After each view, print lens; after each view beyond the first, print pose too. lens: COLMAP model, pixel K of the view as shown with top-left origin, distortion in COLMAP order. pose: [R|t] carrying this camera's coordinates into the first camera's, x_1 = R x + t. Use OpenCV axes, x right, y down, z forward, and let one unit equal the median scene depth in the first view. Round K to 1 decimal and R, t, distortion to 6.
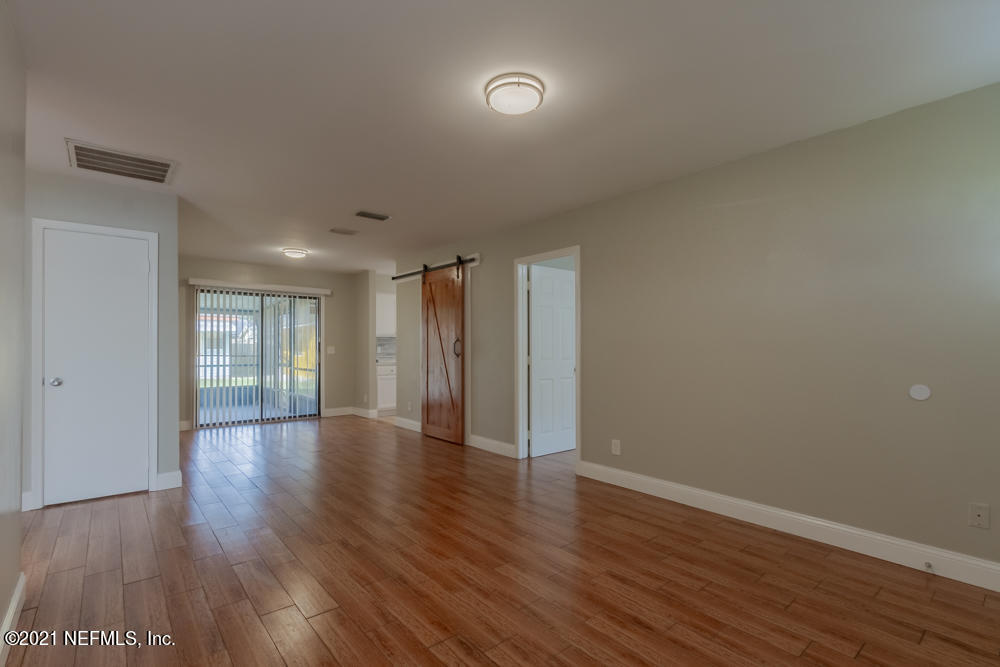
lens RADIAL K [[466.0, 0, 494.8], [0, 466.0, 344.5], [0, 0, 1]] dist [-0.002343, -0.000092]
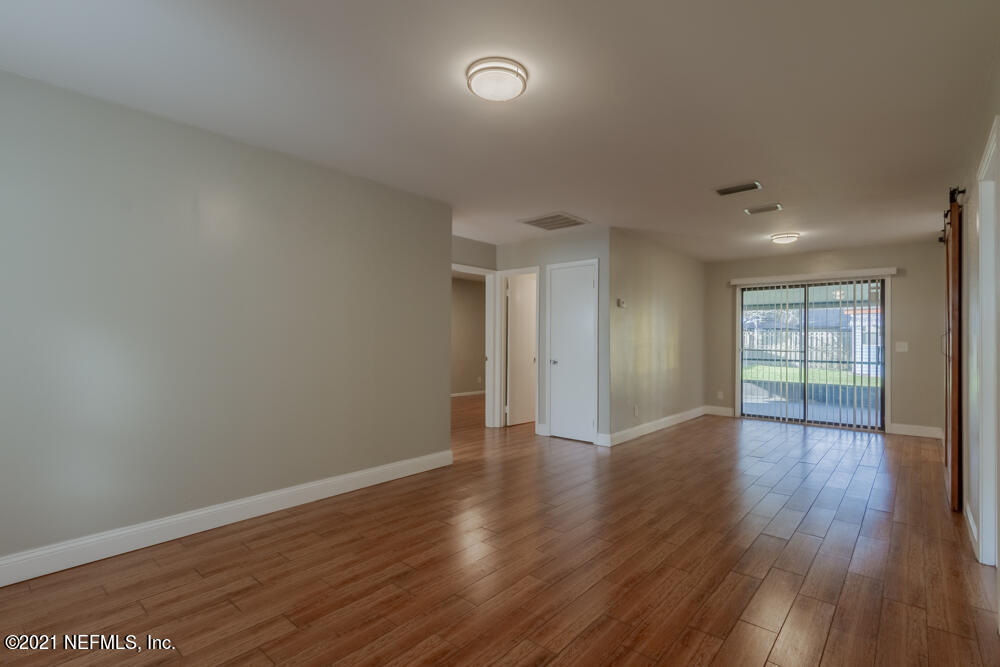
lens RADIAL K [[470.4, 0, 517.5], [0, 470.4, 337.3], [0, 0, 1]] dist [-0.003239, -0.000044]
pose [[0.172026, -0.004483, -0.985082, 0.317522], [-0.000528, 0.999989, -0.004643, 0.000648], [0.985092, 0.001319, 0.172022, 0.274356]]
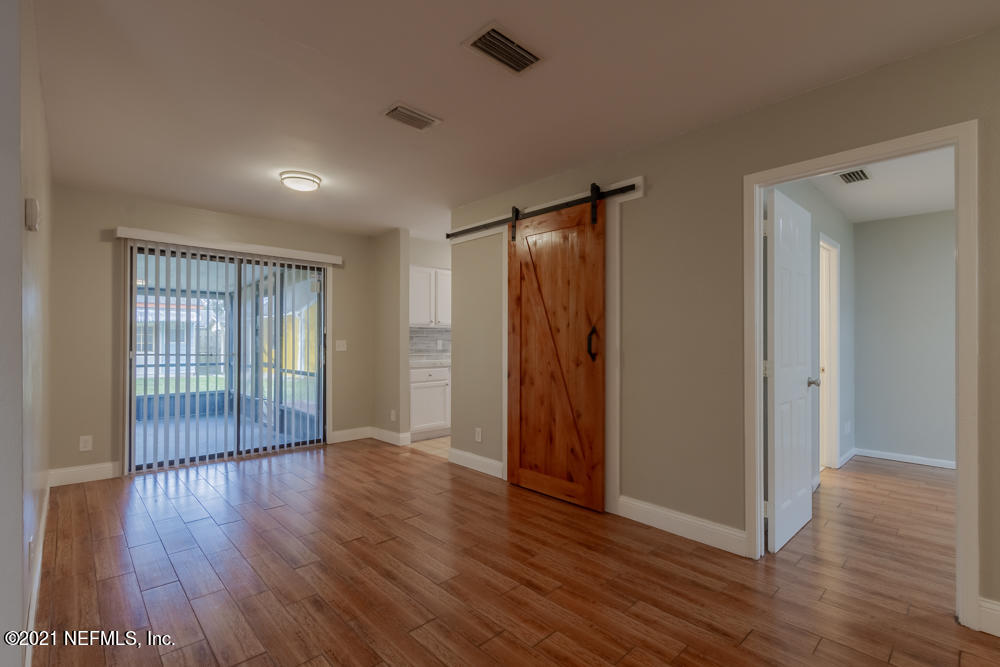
lens RADIAL K [[455.4, 0, 492.4], [0, 455.4, 337.4], [0, 0, 1]] dist [0.000611, -0.001277]
pose [[0.998227, 0.002541, 0.059473, -0.182866], [-0.002469, 0.999996, -0.001290, 0.000372], [-0.059476, 0.001141, 0.998229, 0.340501]]
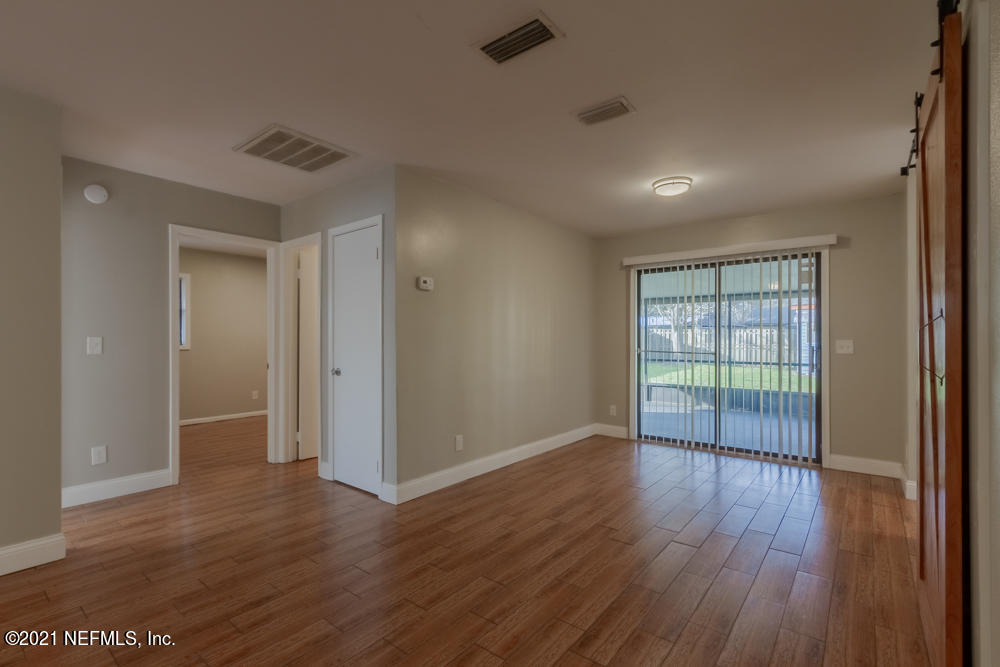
lens RADIAL K [[455.4, 0, 492.4], [0, 455.4, 337.4], [0, 0, 1]] dist [0.000611, -0.001277]
pose [[0.190394, -0.004202, -0.981699, 0.094234], [0.004219, 0.999985, -0.003462, 0.001649], [0.981699, -0.003483, 0.190409, 0.543766]]
